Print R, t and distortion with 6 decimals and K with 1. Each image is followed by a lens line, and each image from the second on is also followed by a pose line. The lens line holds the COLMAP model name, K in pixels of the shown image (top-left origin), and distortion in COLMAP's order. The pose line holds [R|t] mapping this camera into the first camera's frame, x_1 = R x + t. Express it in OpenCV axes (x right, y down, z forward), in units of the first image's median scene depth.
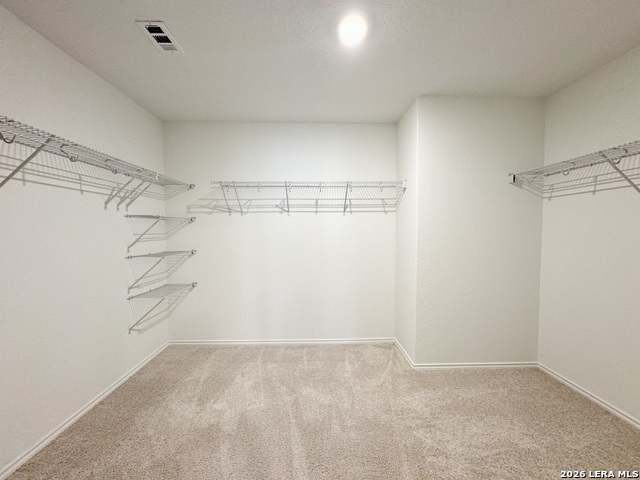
lens RADIAL K [[256.5, 0, 315.7], [0, 256.5, 241.5], [0, 0, 1]] dist [-0.000562, -0.000031]
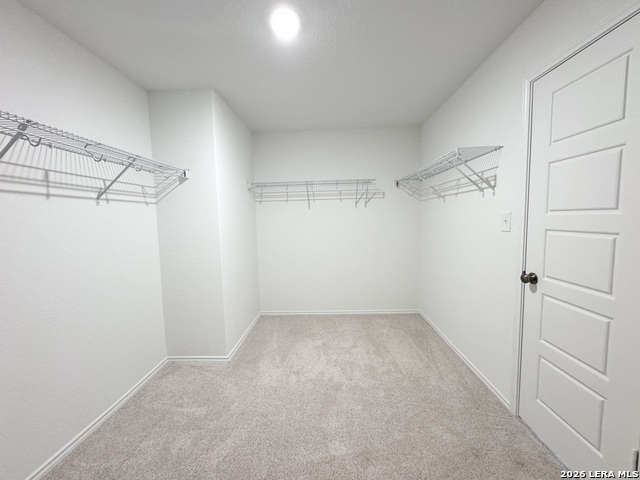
lens RADIAL K [[256.5, 0, 316.5], [0, 256.5, 238.3], [0, 0, 1]] dist [-0.000562, -0.000031]
pose [[0.085601, -0.074512, 0.993539, -0.461541], [0.095423, 0.993229, 0.066267, -0.013658], [-0.991749, 0.089134, 0.092131, 0.435595]]
